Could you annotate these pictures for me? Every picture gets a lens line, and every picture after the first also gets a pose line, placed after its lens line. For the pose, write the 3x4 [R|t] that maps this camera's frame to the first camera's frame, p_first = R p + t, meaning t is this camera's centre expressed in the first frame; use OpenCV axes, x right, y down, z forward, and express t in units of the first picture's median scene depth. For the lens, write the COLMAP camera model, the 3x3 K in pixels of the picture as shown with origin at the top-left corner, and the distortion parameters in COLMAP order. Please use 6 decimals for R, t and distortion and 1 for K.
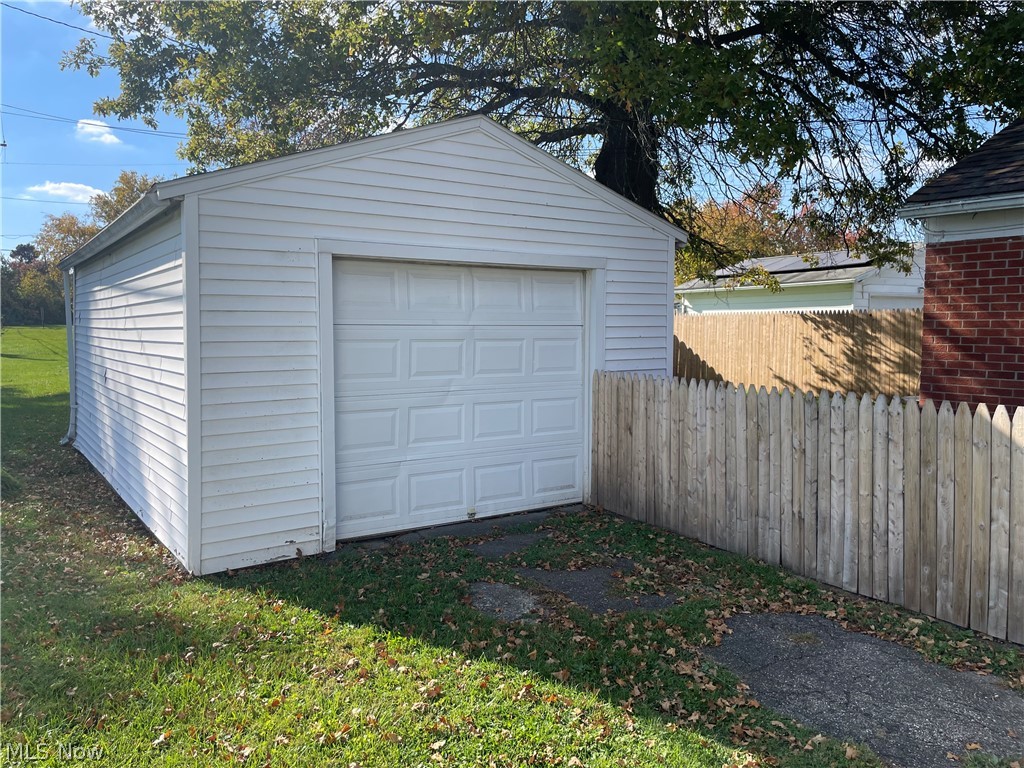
lens RADIAL K [[770.5, 0, 514.1], [0, 770.5, 366.7], [0, 0, 1]] dist [0.073753, -0.093013]
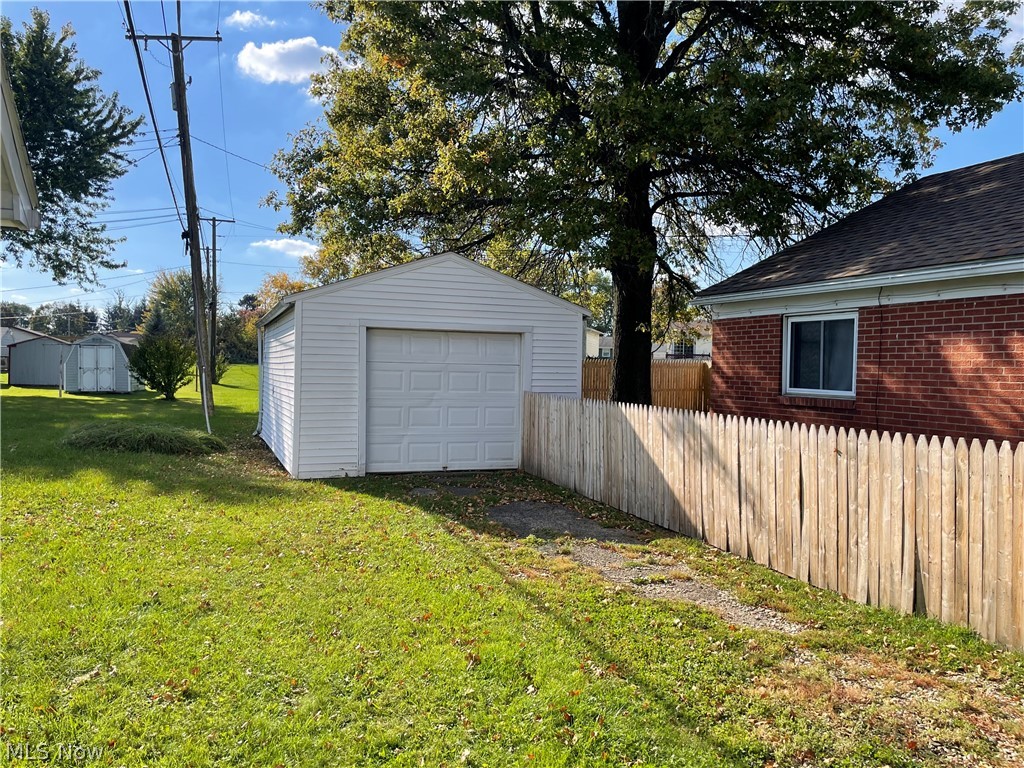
lens RADIAL K [[770.5, 0, 513.1], [0, 770.5, 394.7], [0, 0, 1]] dist [0.073753, -0.093013]
pose [[0.973250, 0.024478, -0.228440, 0.519141], [-0.029339, 0.999409, -0.017907, 0.048130], [0.227867, 0.024131, 0.973393, -0.744570]]
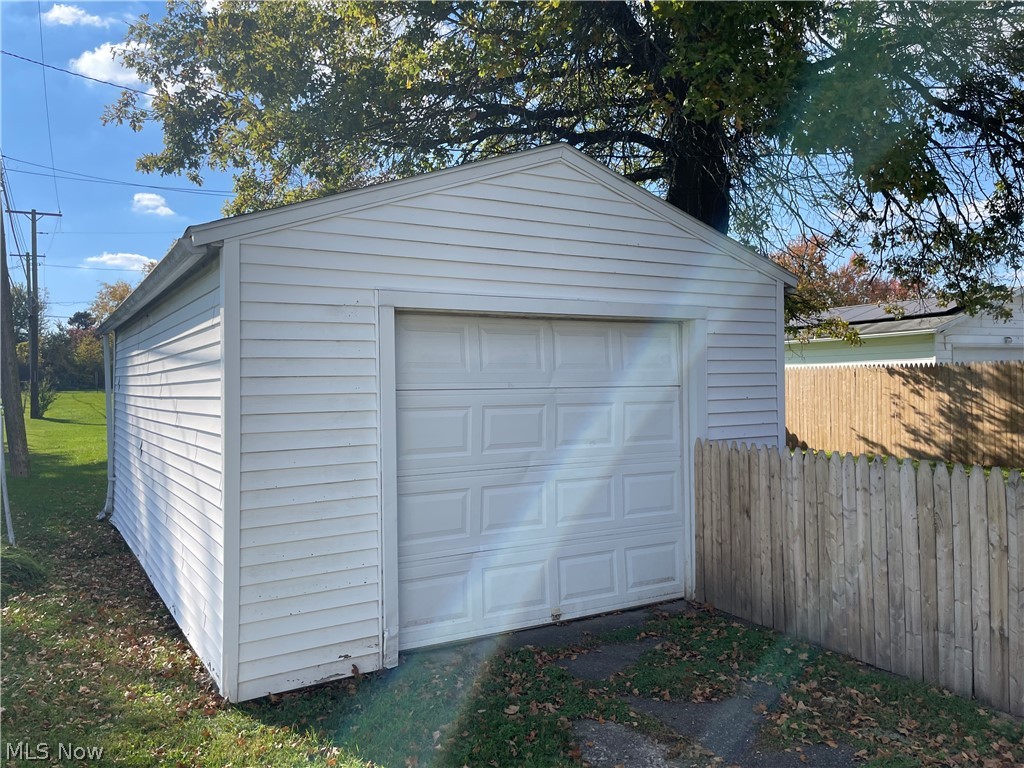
lens RADIAL K [[770.5, 0, 501.9], [0, 770.5, 379.1], [0, 0, 1]] dist [0.073753, -0.093013]
pose [[0.997780, -0.014475, -0.065009, -0.056205], [0.010671, 0.998231, -0.058483, -0.014861], [0.065741, 0.057660, 0.996169, 0.152489]]
